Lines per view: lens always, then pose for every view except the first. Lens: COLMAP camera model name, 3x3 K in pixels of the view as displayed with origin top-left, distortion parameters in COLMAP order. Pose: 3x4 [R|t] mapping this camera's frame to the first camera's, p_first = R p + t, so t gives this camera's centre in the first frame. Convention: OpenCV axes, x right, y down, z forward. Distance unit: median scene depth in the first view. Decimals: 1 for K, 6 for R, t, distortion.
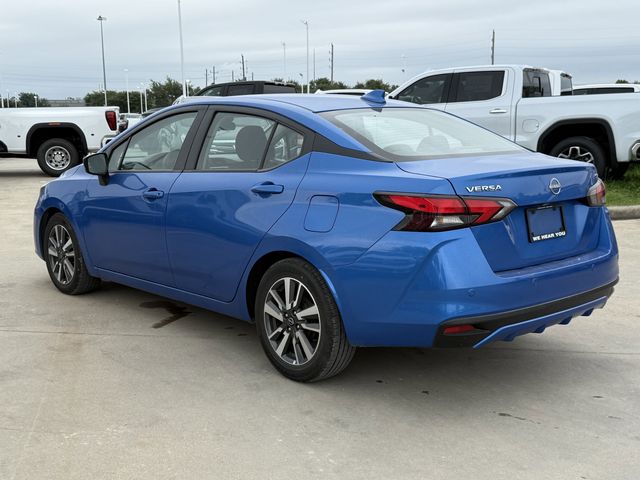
lens RADIAL K [[852.0, 0, 315.5], [0, 852.0, 246.1], [0, 0, 1]] dist [0.049051, 0.000000]
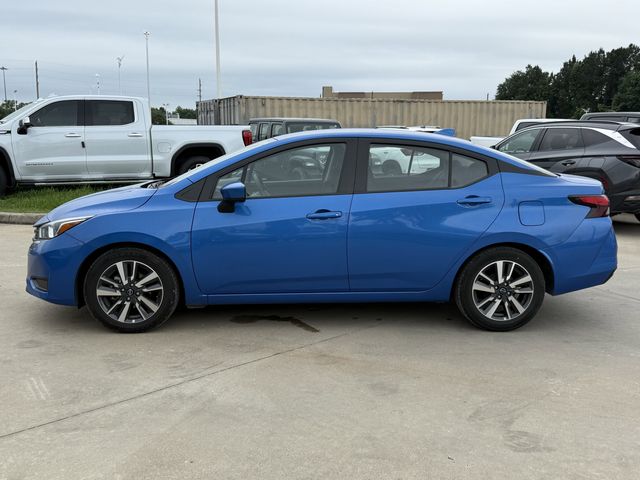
lens RADIAL K [[704.0, 0, 318.1], [0, 704.0, 242.5], [0, 0, 1]] dist [0.012428, 0.000000]
pose [[0.589366, -0.114529, 0.799707, -1.098199], [0.112043, 0.991921, 0.059483, -0.093447], [-0.800059, 0.054545, 0.597437, 0.510065]]
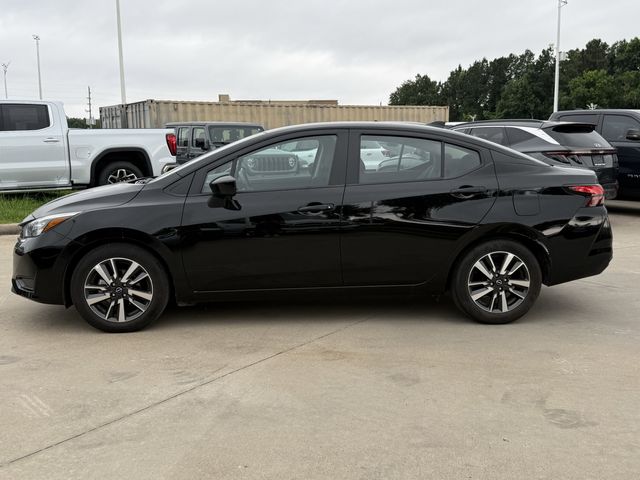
lens RADIAL K [[707.0, 0, 325.3], [0, 707.0, 236.5], [0, 0, 1]] dist [0.012694, 0.000000]
pose [[0.443250, -0.113982, 0.889122, -1.158451], [0.139873, 0.988528, 0.056996, -0.085831], [-0.885418, 0.099101, 0.454108, 0.658090]]
